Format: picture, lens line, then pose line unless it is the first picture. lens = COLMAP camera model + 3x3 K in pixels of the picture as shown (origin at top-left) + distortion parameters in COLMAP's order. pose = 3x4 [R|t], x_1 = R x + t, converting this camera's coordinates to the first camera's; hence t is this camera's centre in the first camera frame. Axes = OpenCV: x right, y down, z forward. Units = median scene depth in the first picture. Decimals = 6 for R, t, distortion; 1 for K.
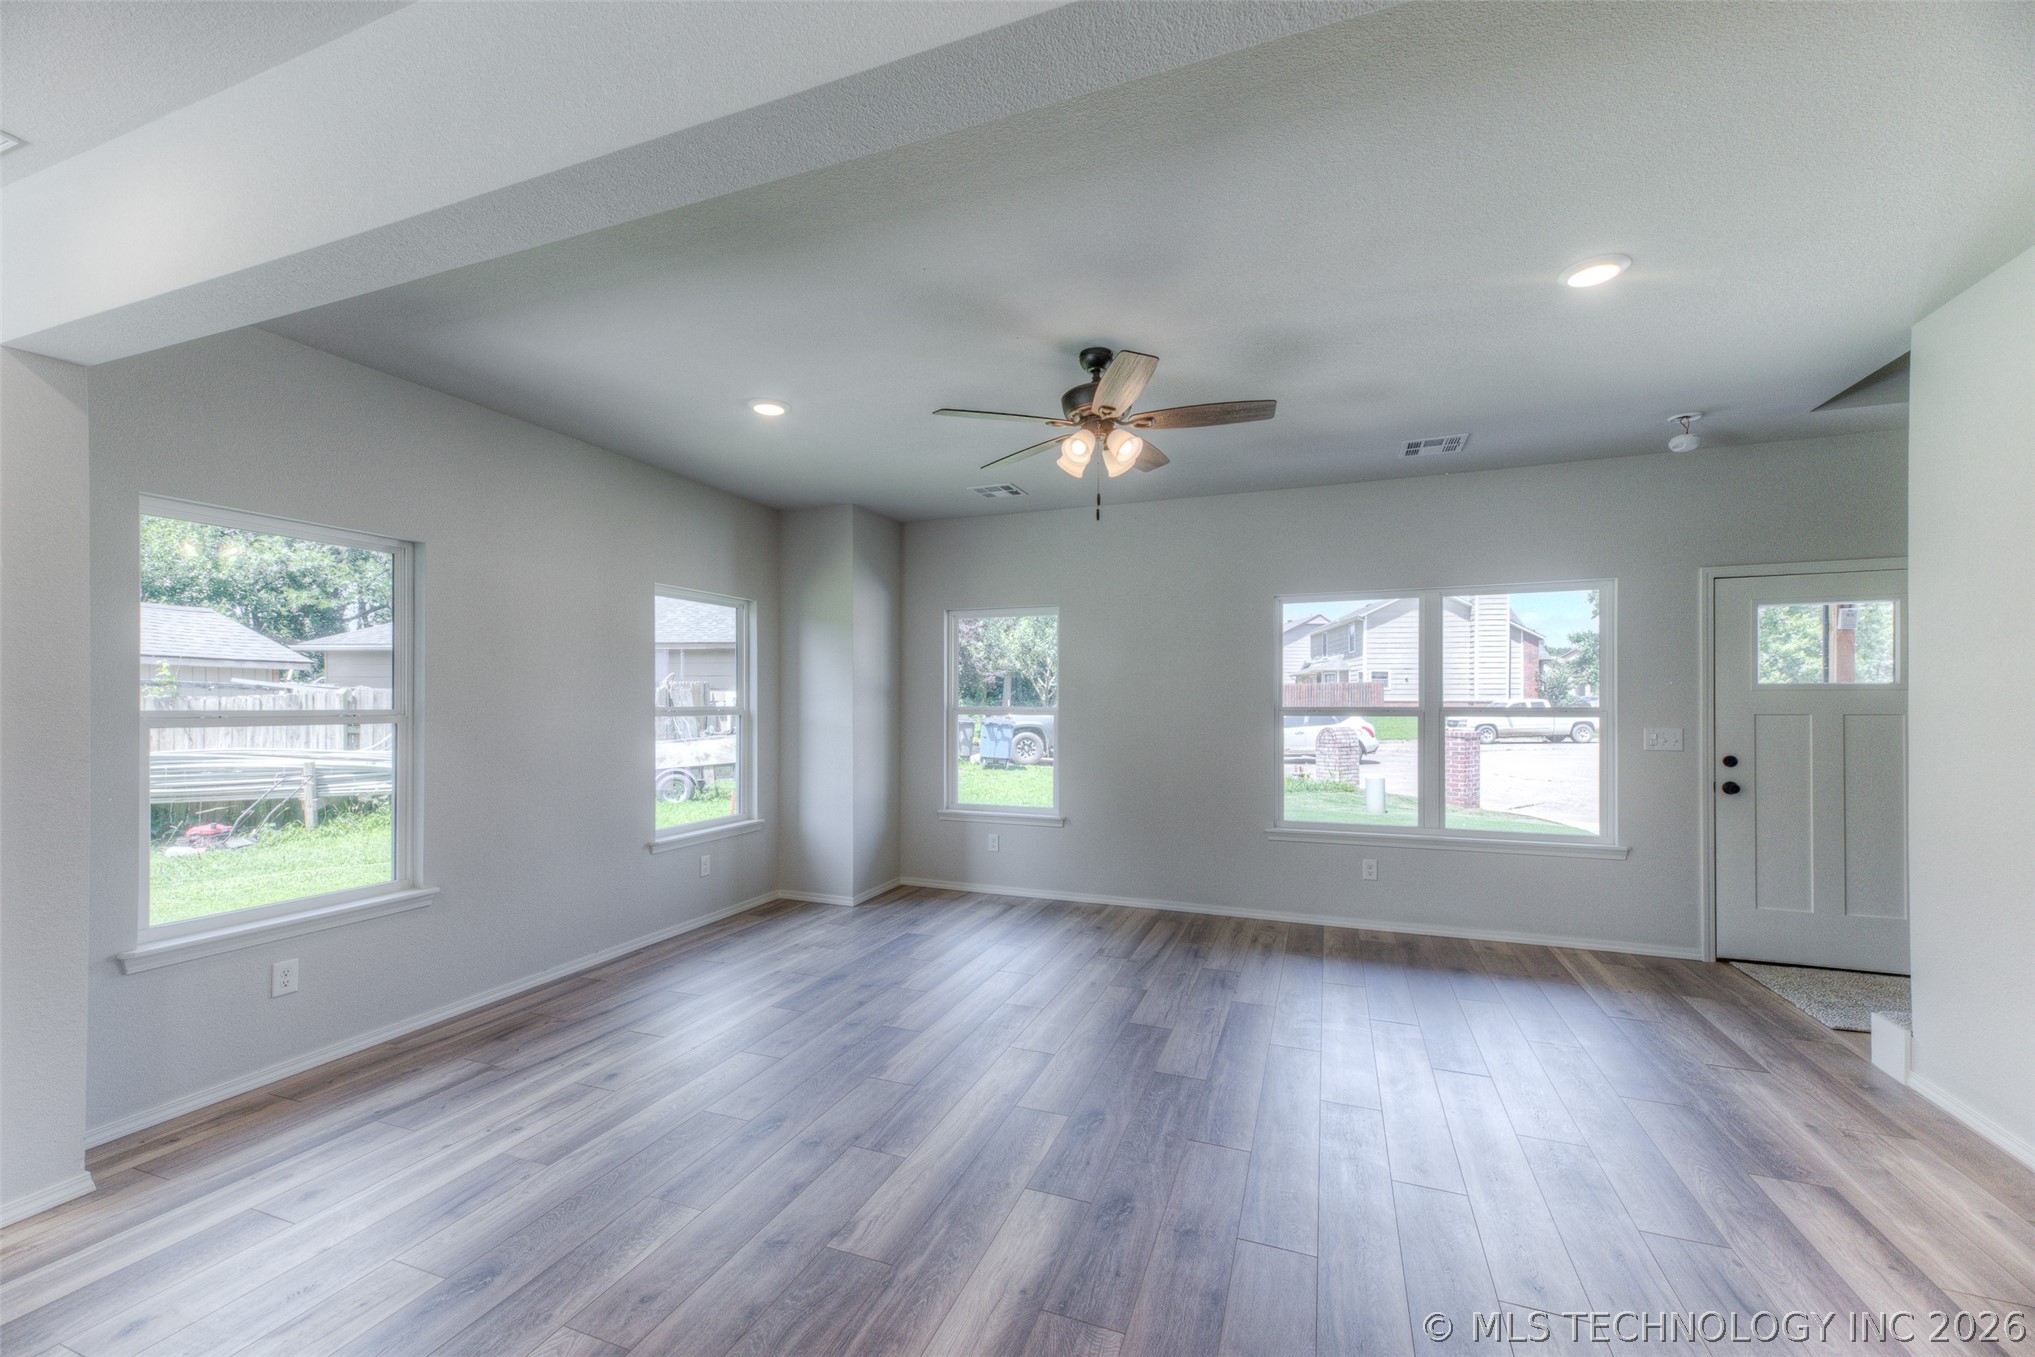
lens RADIAL K [[805.1, 0, 1004.7], [0, 805.1, 700.2], [0, 0, 1]] dist [0.010950, -0.002364]
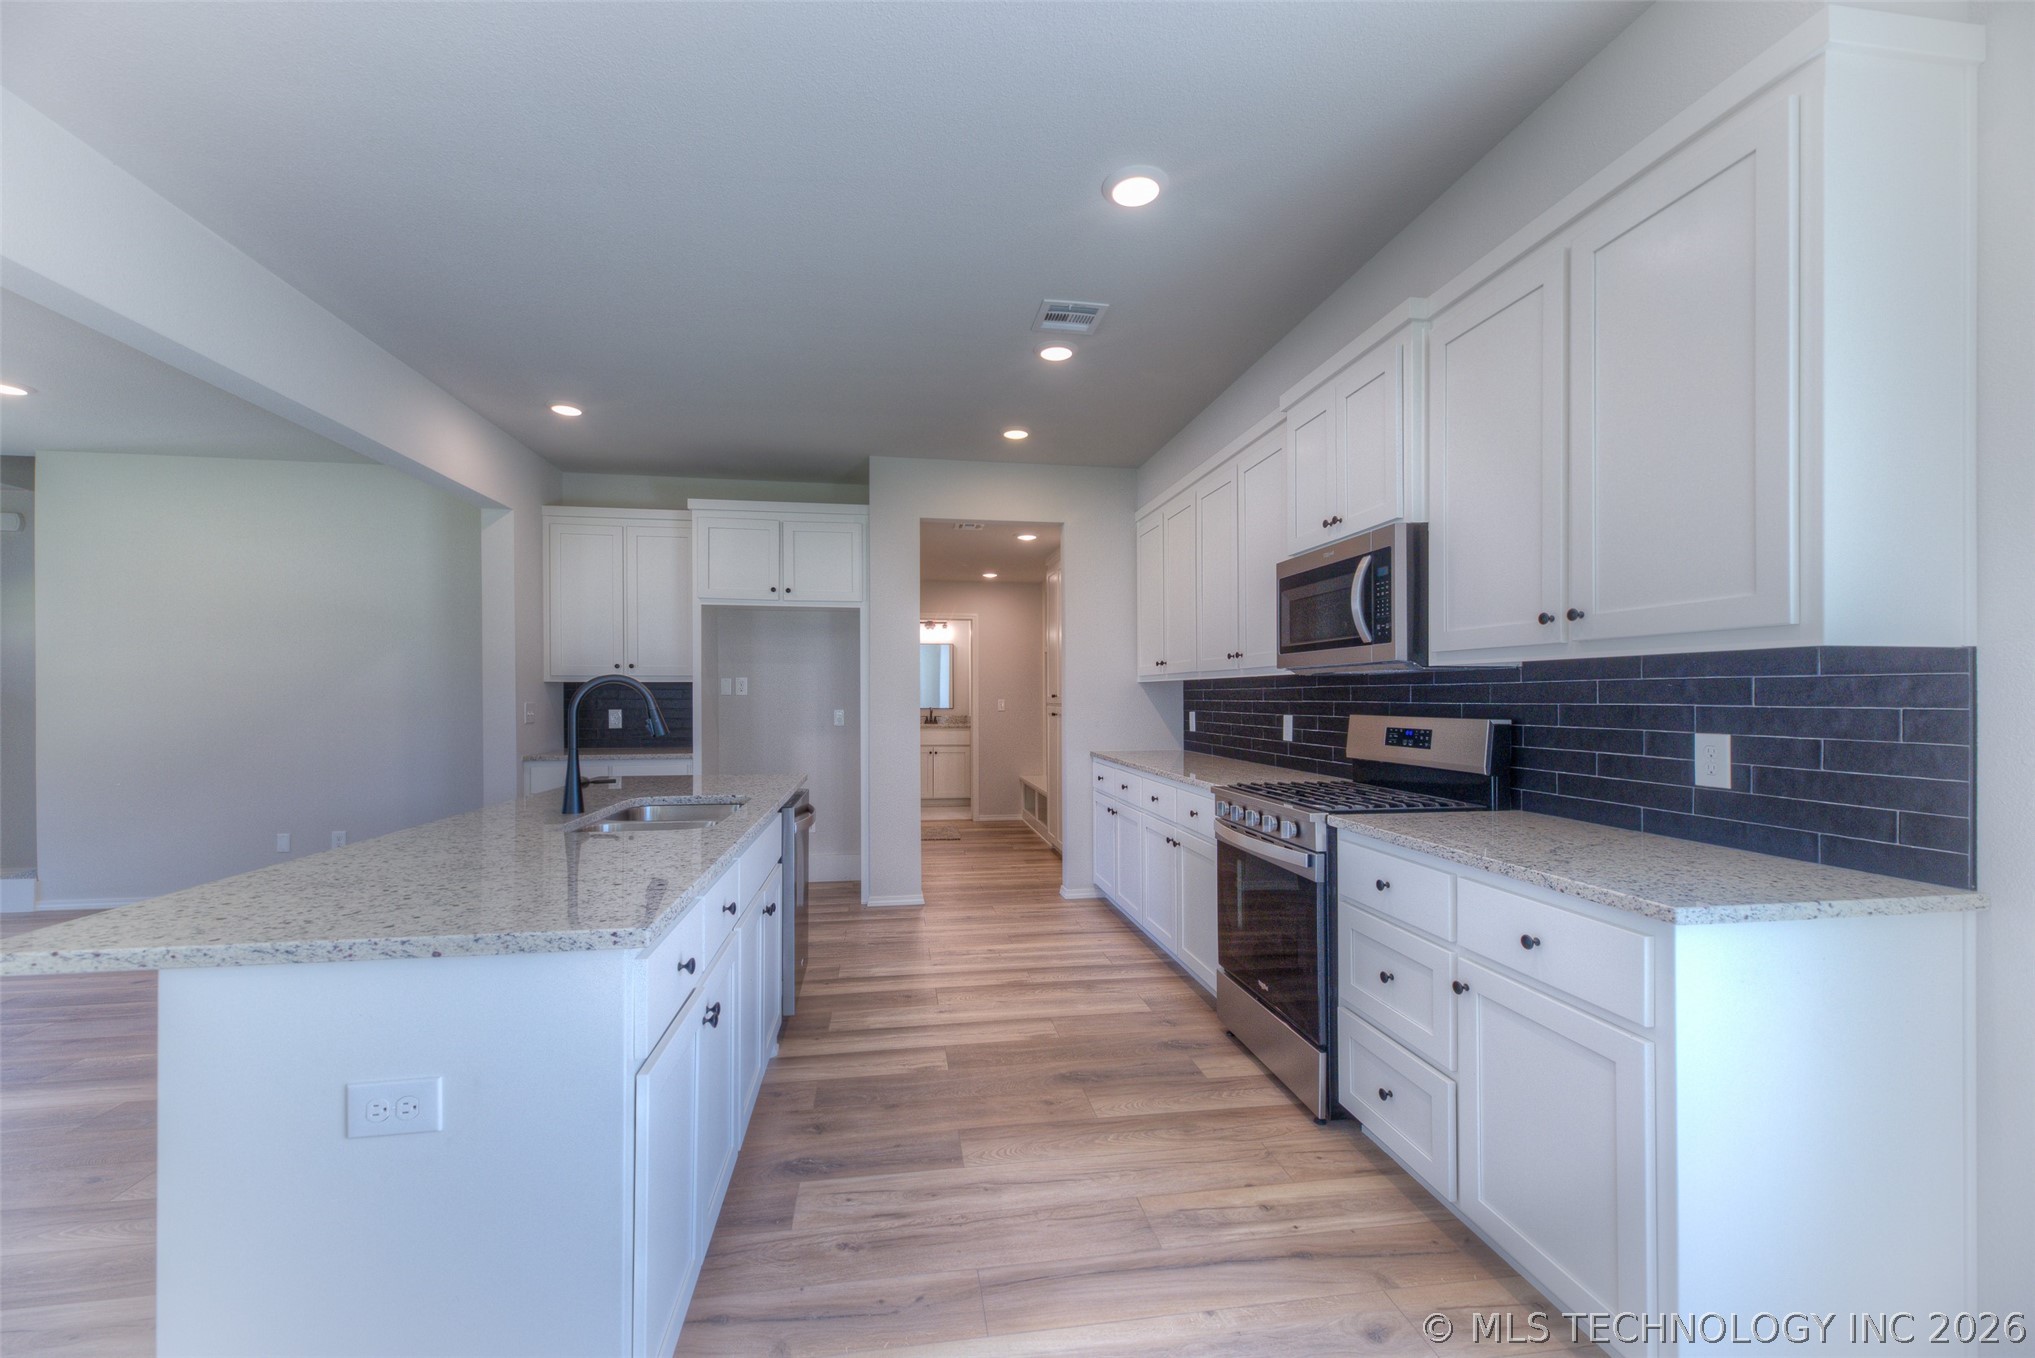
lens RADIAL K [[826.4, 0, 1007.2], [0, 826.4, 698.2], [0, 0, 1]] dist [0.016405, 0.000138]
pose [[-0.502508, 0.000700, 0.864572, -0.893842], [-0.001621, 0.999997, -0.001752, 0.027028], [-0.864571, -0.002282, -0.502505, 0.105113]]
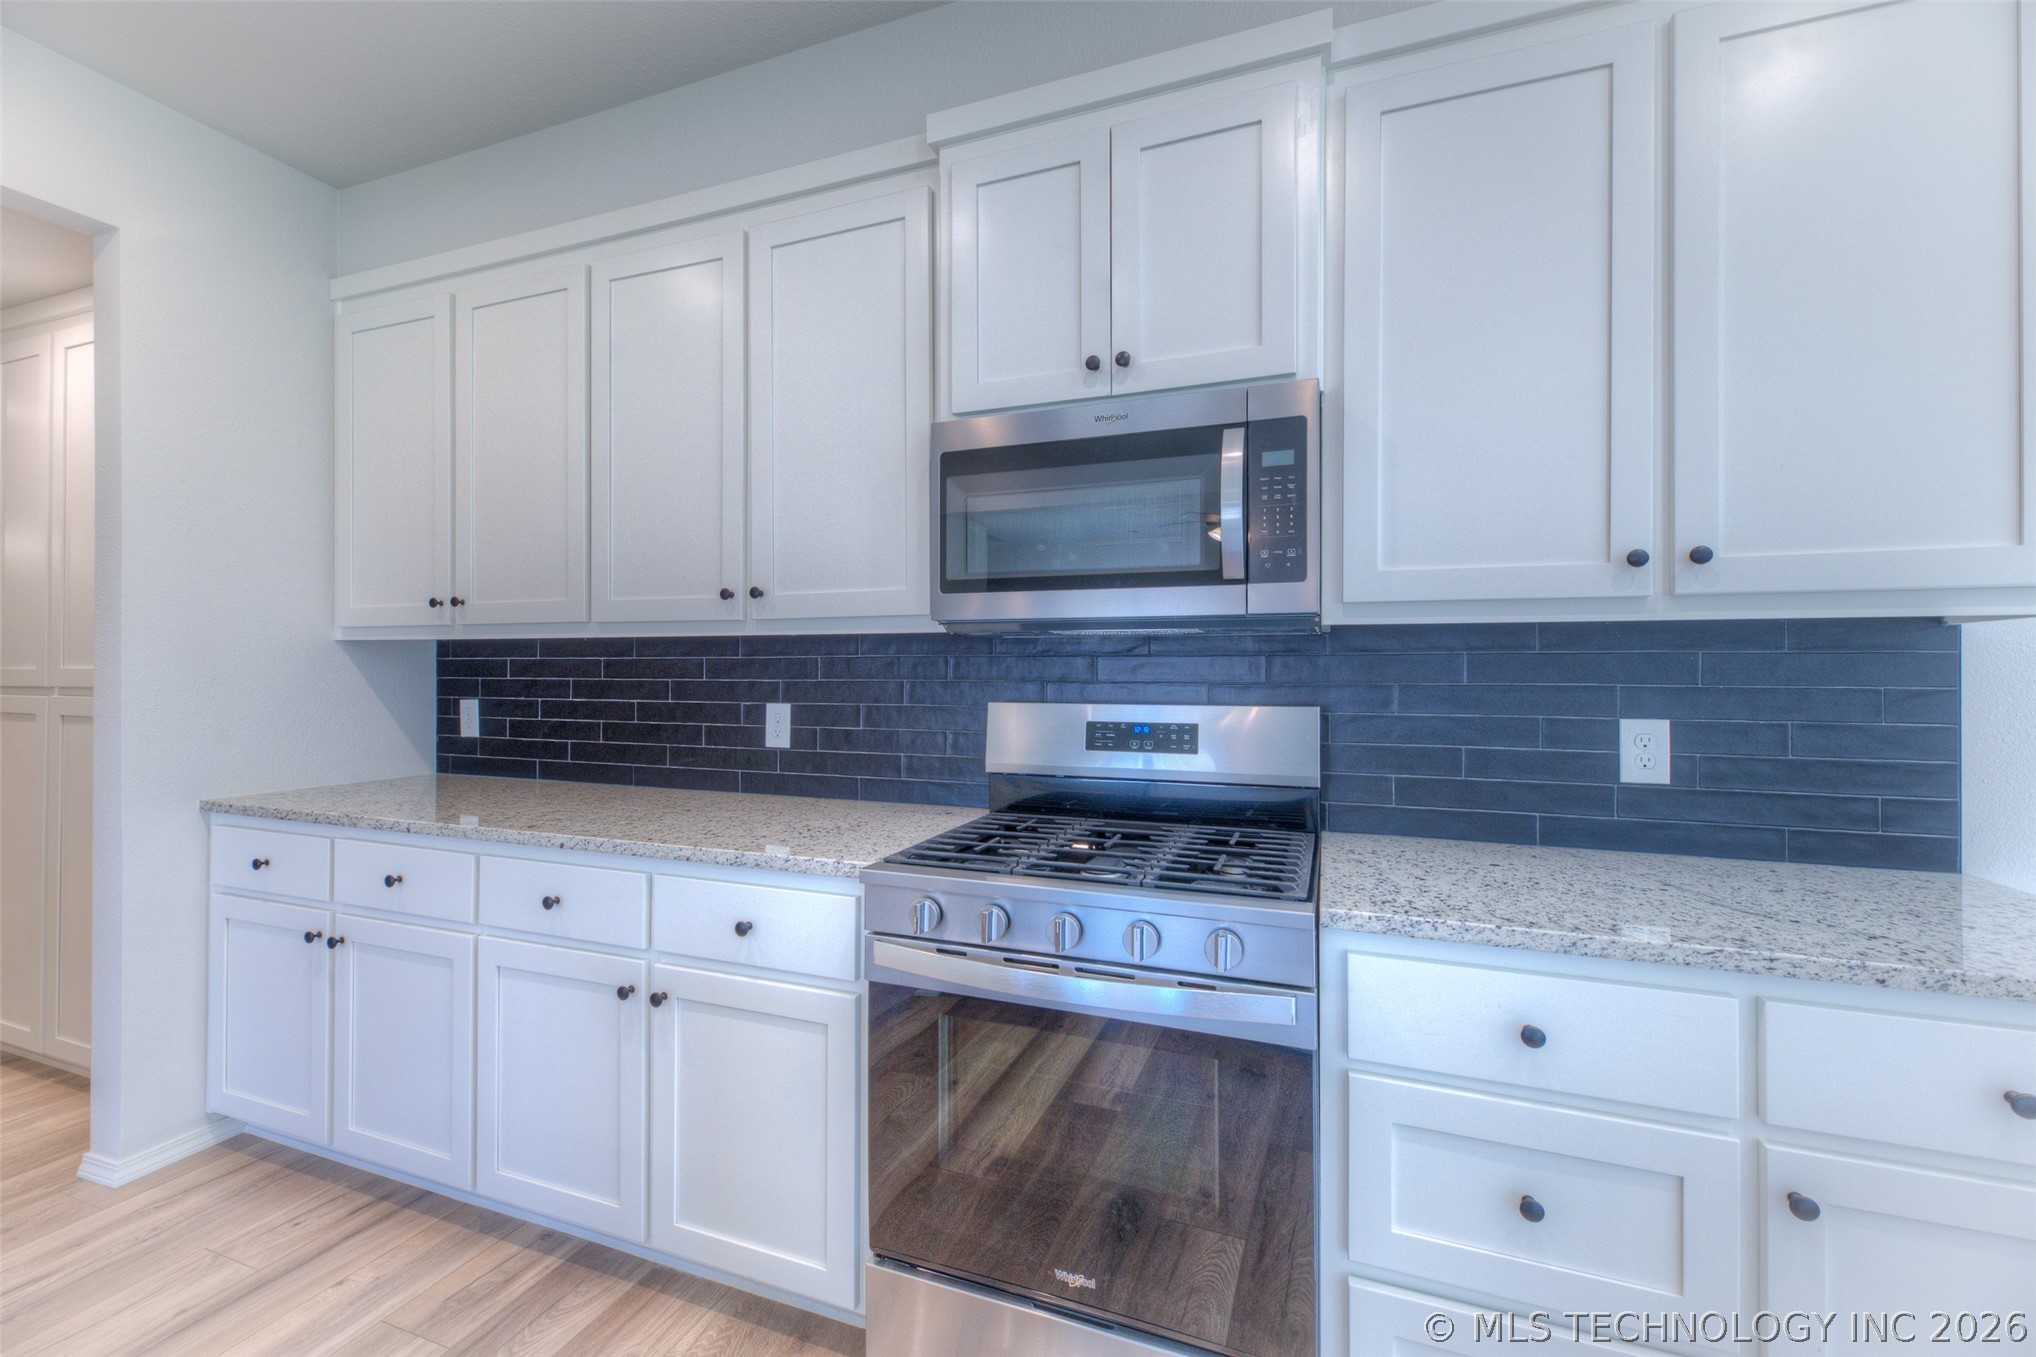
lens RADIAL K [[805.5, 0, 1008.7], [0, 805.5, 671.1], [0, 0, 1]] dist [0.010950, -0.002364]
pose [[-0.999637, -0.001507, -0.026895, -0.412366], [-0.001337, 0.999979, -0.006332, 0.025794], [0.026904, -0.006294, -0.999618, -0.086893]]
